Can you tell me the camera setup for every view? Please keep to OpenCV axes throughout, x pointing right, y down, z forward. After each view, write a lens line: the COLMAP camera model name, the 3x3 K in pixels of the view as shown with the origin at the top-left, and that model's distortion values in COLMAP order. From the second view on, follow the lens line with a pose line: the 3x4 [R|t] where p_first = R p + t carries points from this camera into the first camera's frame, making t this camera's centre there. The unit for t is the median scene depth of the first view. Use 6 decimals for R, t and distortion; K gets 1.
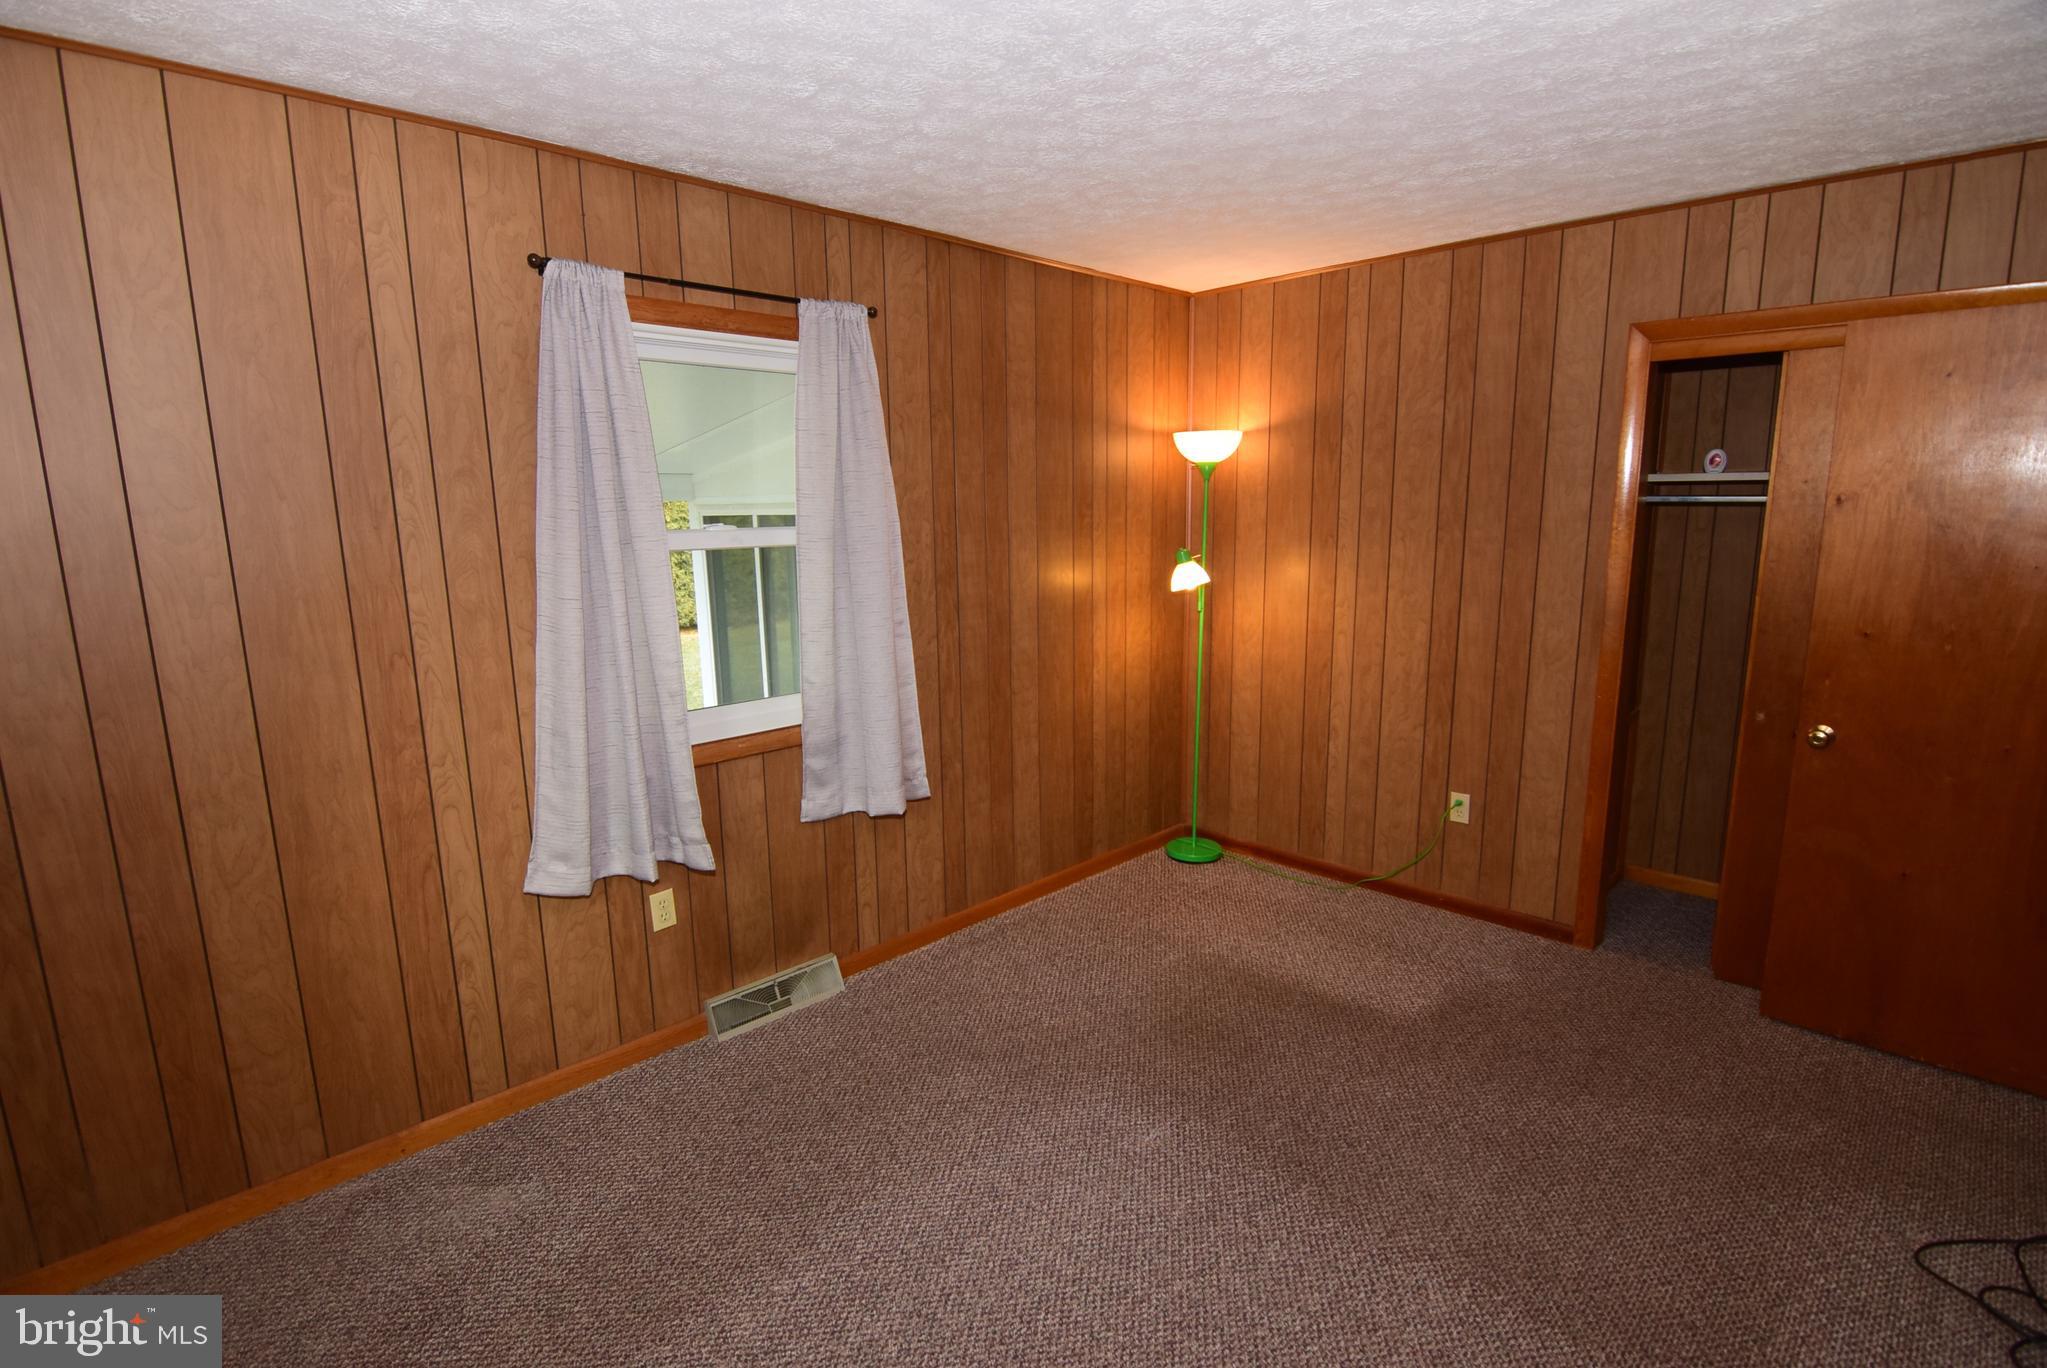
lens RADIAL K [[982.6, 0, 1023.5], [0, 982.6, 684.0], [0, 0, 1]] dist [-0.003557, -0.011519]
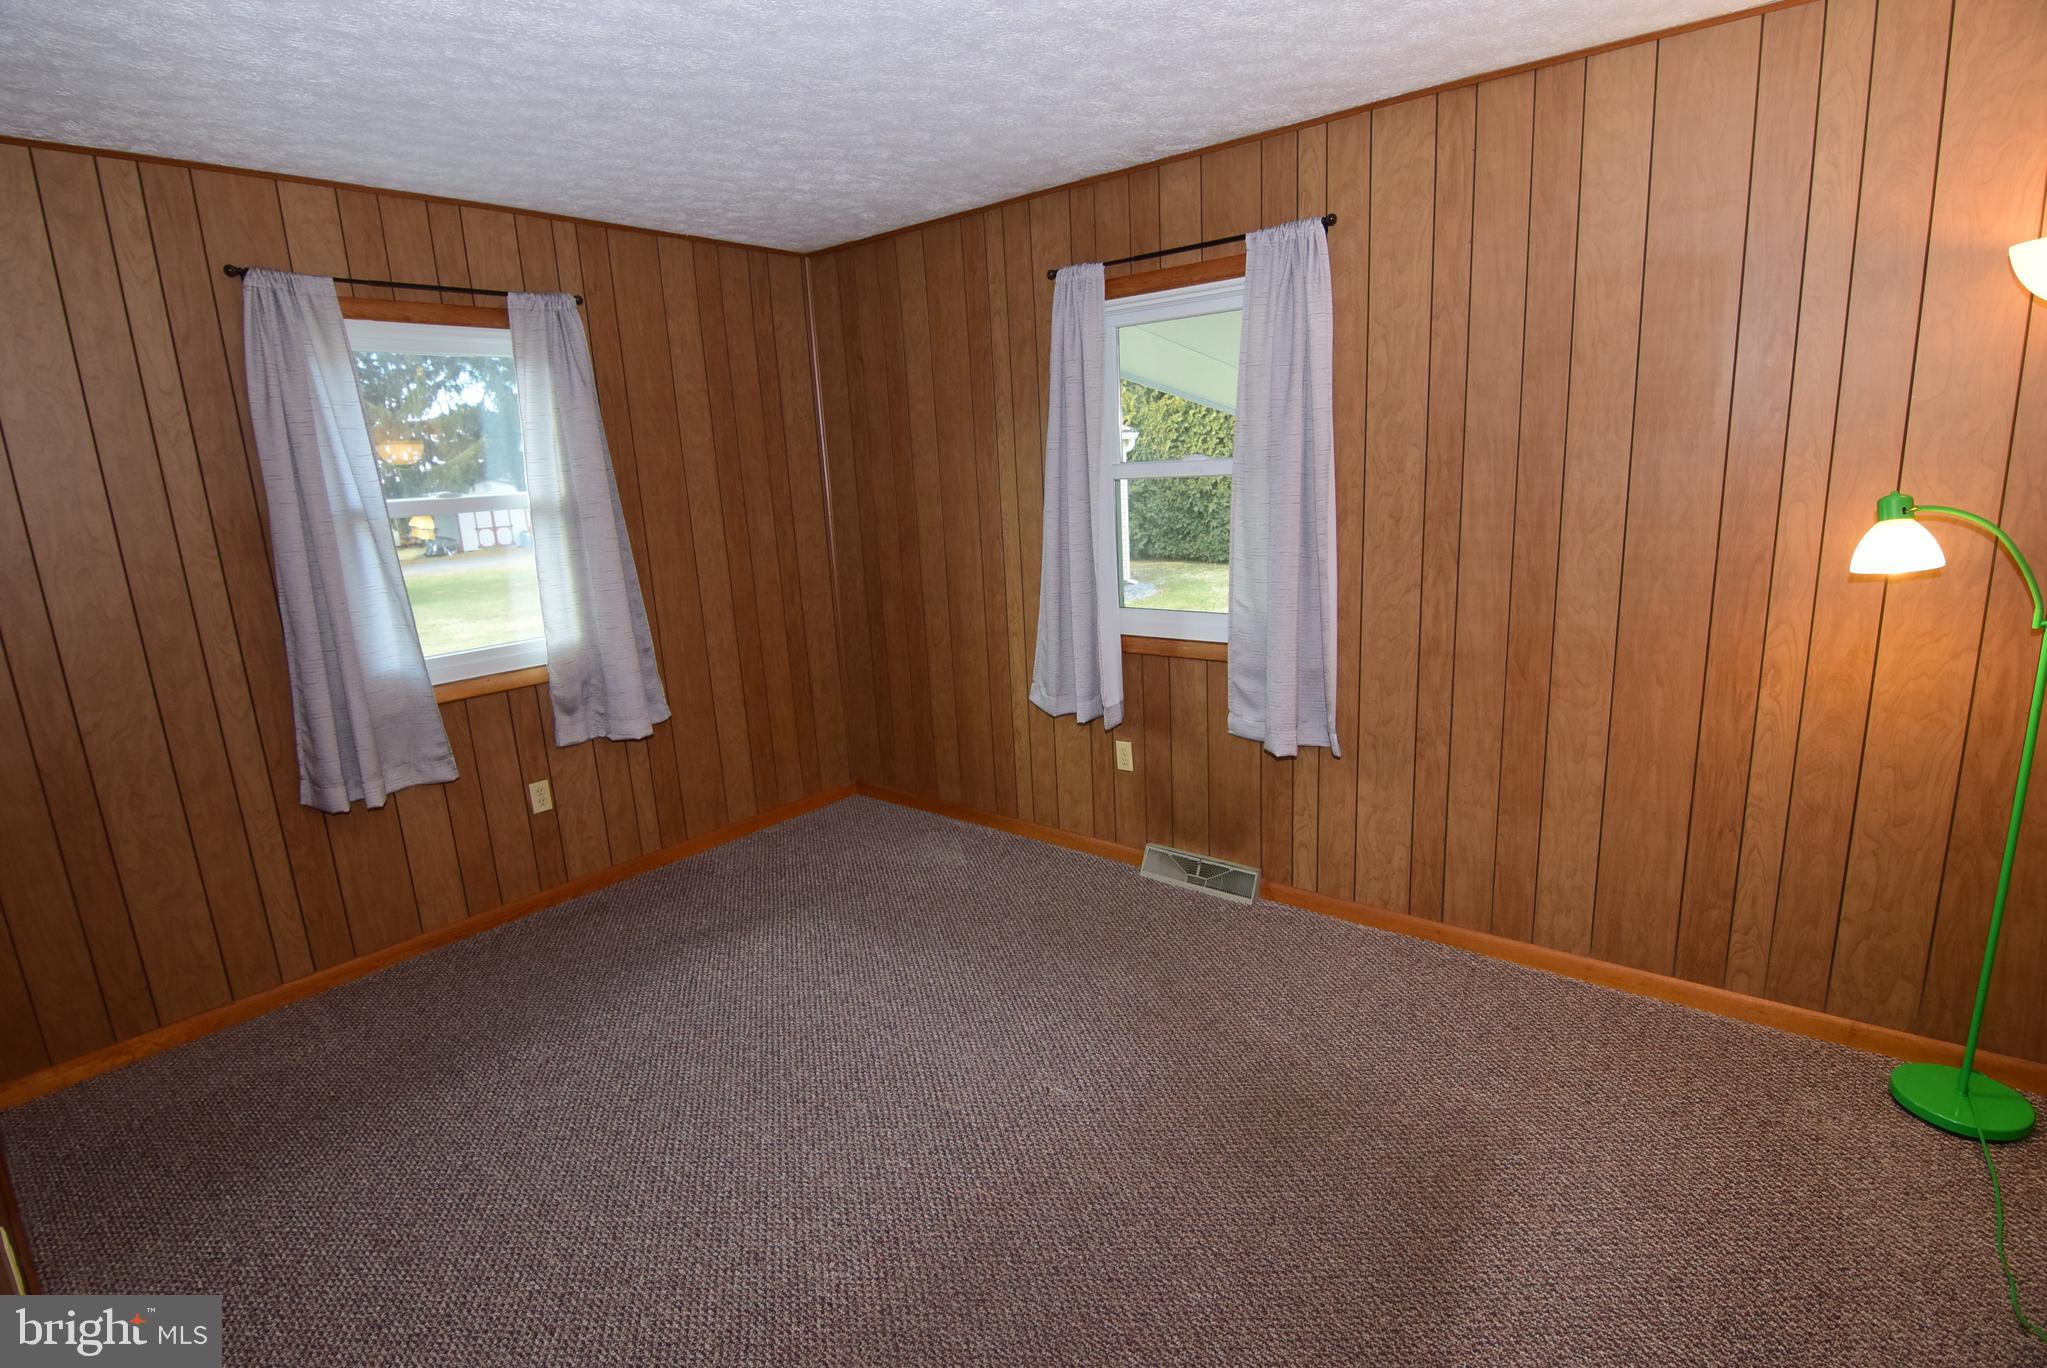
lens RADIAL K [[982.6, 0, 1023.5], [0, 982.6, 684.0], [0, 0, 1]] dist [-0.003557, -0.011519]
pose [[0.103952, 0.227299, -0.968261, 0.870329], [-0.131782, 0.968099, 0.213113, -0.124632], [0.985813, 0.105446, 0.130589, 0.694125]]
